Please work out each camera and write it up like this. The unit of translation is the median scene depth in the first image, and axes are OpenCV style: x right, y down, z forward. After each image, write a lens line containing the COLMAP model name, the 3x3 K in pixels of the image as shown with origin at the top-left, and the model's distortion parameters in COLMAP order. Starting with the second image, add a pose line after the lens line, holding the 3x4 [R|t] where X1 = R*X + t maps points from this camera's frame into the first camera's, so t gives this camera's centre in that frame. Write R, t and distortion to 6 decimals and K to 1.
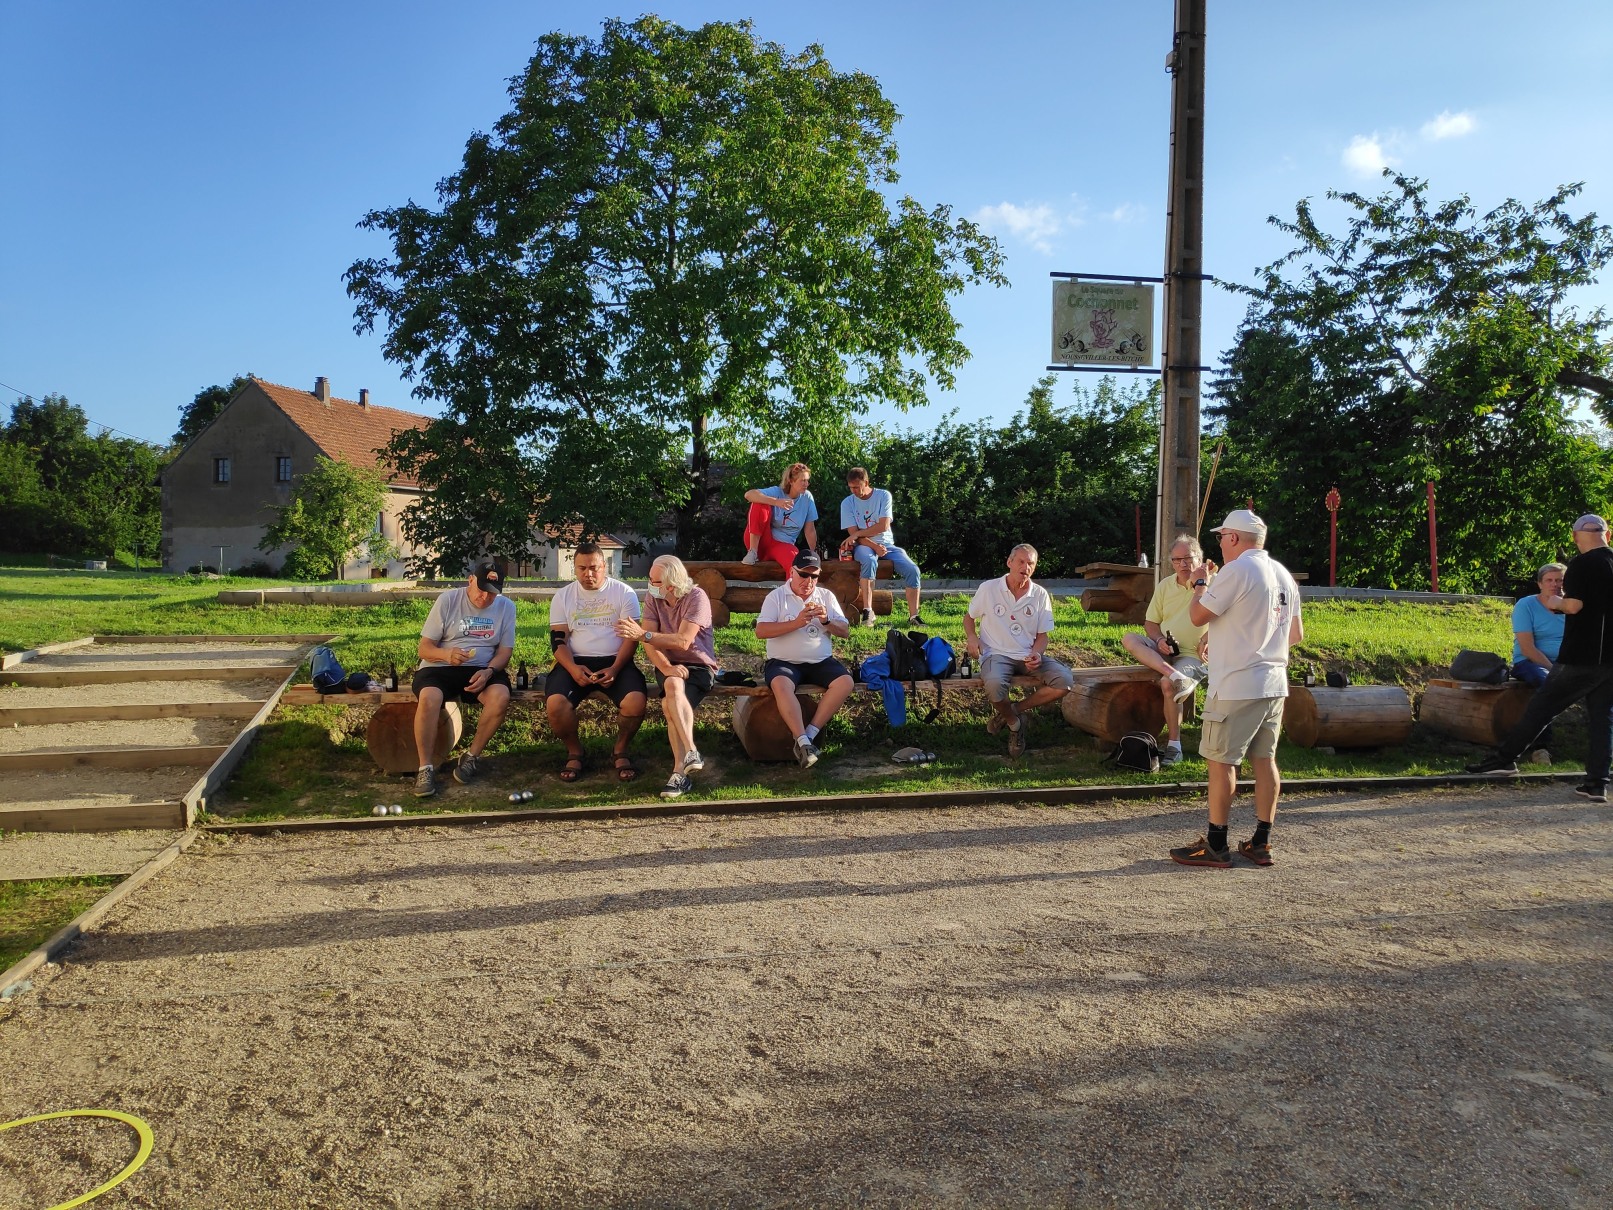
lens RADIAL K [[1160.6, 0, 806.5], [0, 1160.6, 605.0], [0, 0, 1]] dist [0.074509, -0.114107]
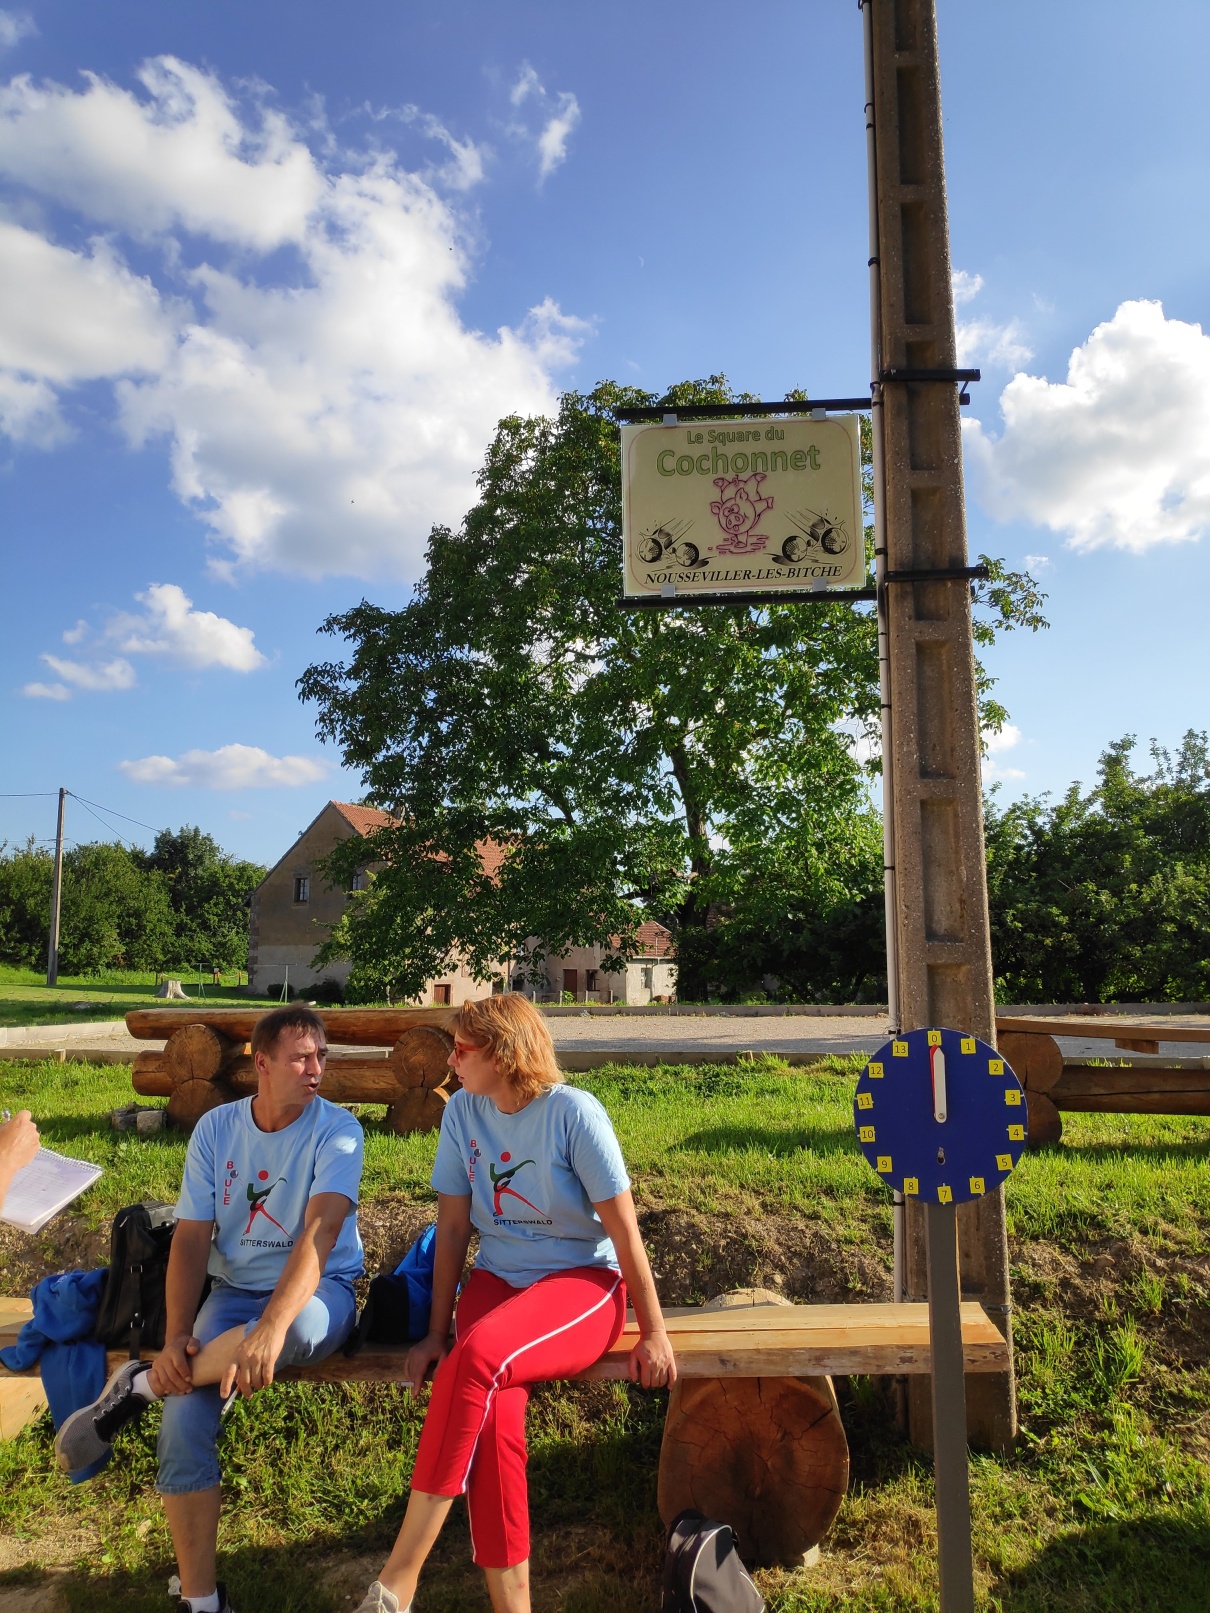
lens RADIAL K [[1160.6, 0, 605.0], [0, 1160.6, 806.5], [0, 0, 1]] dist [0.074509, -0.114107]
pose [[0.957128, -0.047650, -0.285720, 0.107890], [-0.003533, 0.984384, -0.176001, -0.013312], [0.289645, 0.169465, 0.942012, 0.186270]]
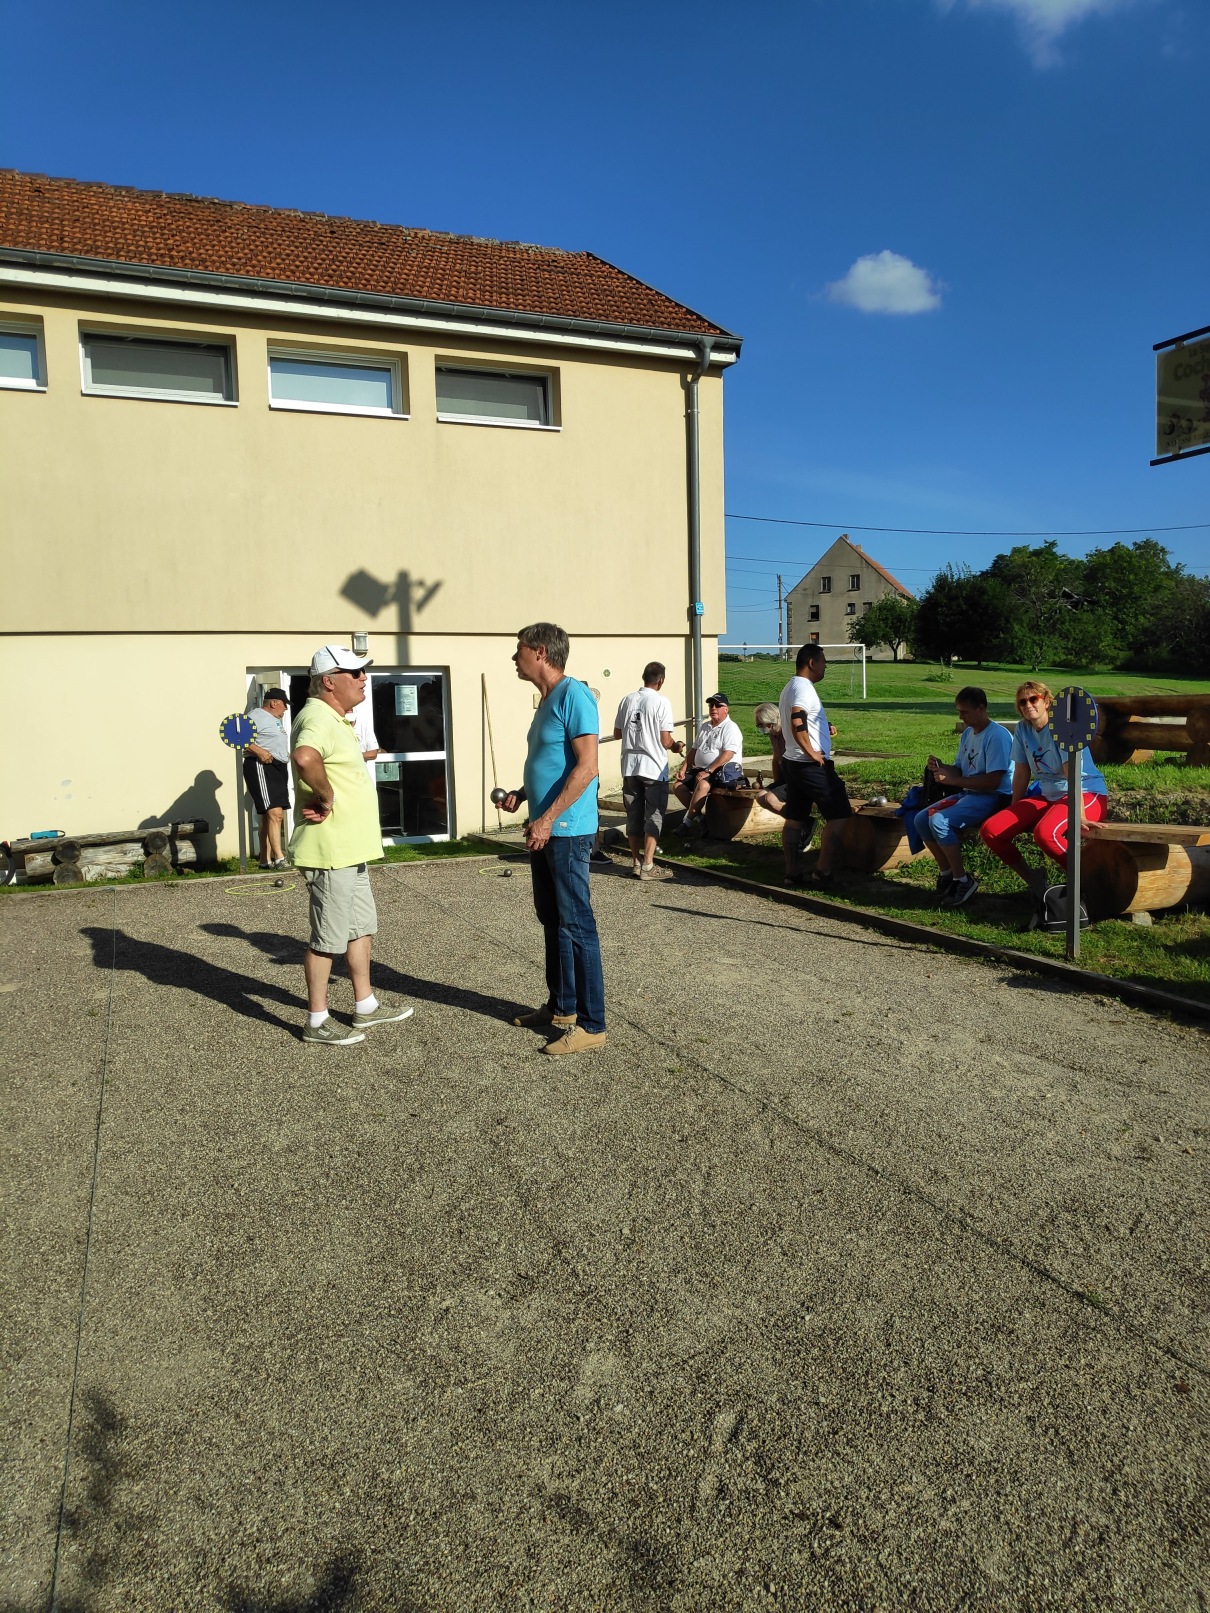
lens RADIAL K [[1160.6, 0, 605.0], [0, 1160.6, 806.5], [0, 0, 1]] dist [0.074509, -0.114107]
pose [[0.178010, 0.074831, -0.981179, 0.318701], [-0.016192, 0.997192, 0.073115, -0.004046], [0.983895, 0.002872, 0.178722, 0.150438]]
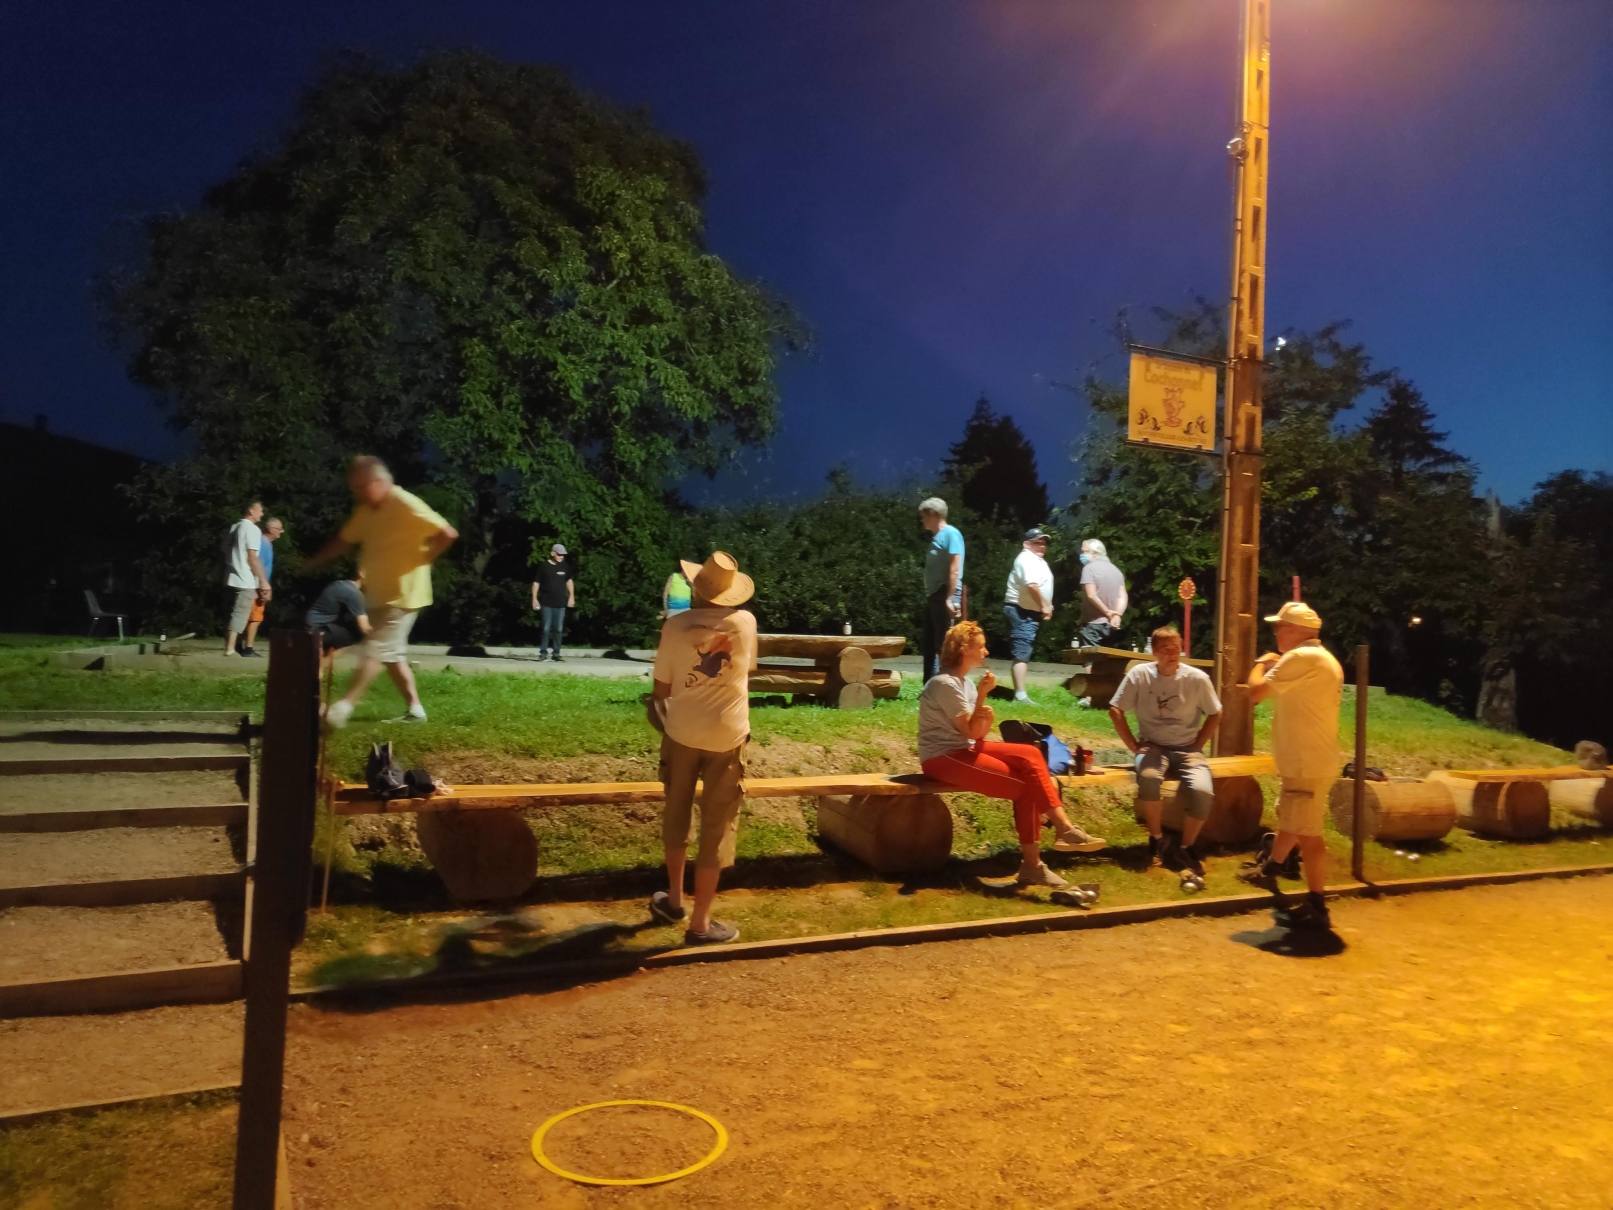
lens RADIAL K [[1160.6, 0, 806.5], [0, 1160.6, 605.0], [0, 0, 1]] dist [0.074509, -0.114107]
pose [[0.964798, 0.040966, 0.259782, -0.092231], [-0.025770, 0.997766, -0.061636, -0.002374], [-0.261727, 0.052772, 0.963698, 0.052598]]
